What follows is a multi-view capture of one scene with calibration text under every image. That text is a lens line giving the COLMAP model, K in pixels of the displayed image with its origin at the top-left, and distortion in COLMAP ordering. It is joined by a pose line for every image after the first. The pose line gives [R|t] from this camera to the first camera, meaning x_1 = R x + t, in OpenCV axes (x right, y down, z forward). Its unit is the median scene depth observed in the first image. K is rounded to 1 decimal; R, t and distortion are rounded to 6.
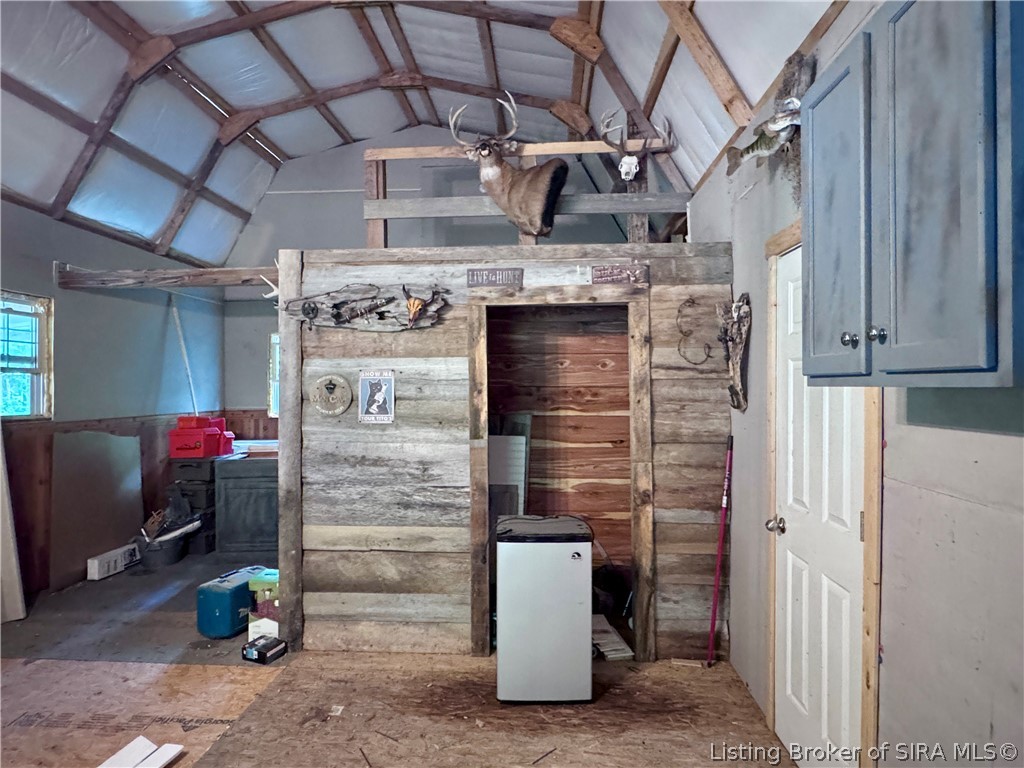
lens RADIAL K [[596.7, 0, 511.3], [0, 596.7, 385.8], [0, 0, 1]] dist [-0.003309, -0.000179]
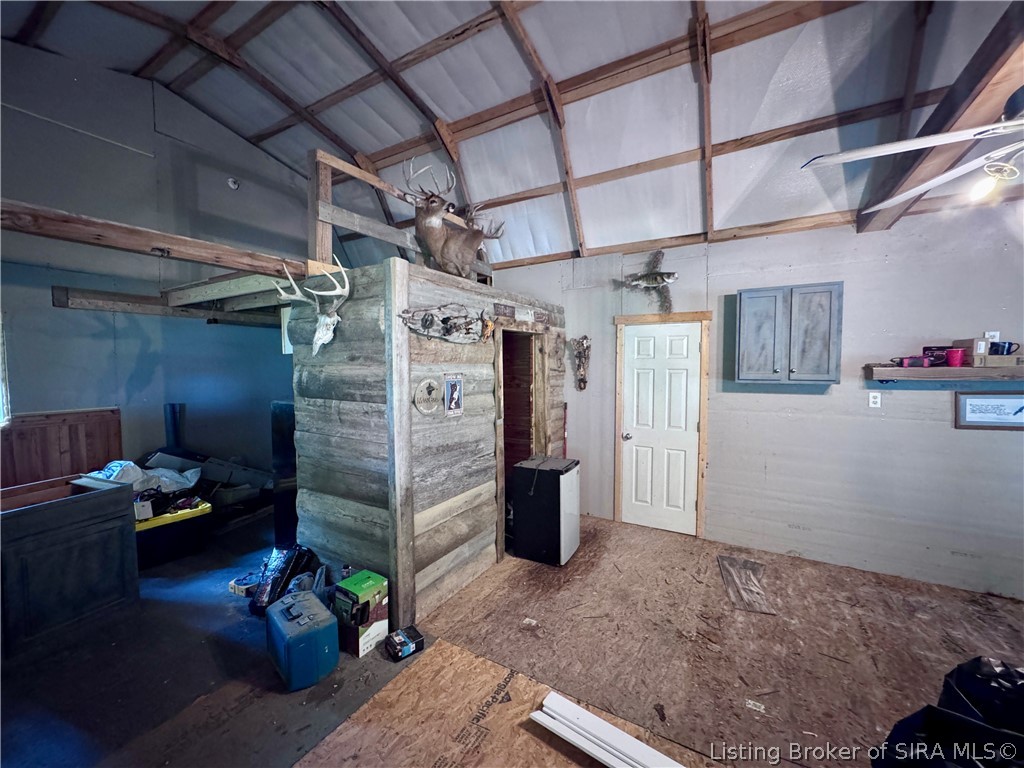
lens RADIAL K [[410.2, 0, 511.6], [0, 410.2, 383.6], [0, 0, 1]] dist [-0.001203, -0.000129]
pose [[0.449289, -0.042166, 0.892391, -0.949421], [0.001528, 0.998920, 0.046430, -0.046107], [-0.893385, -0.019497, 0.448868, 0.513997]]
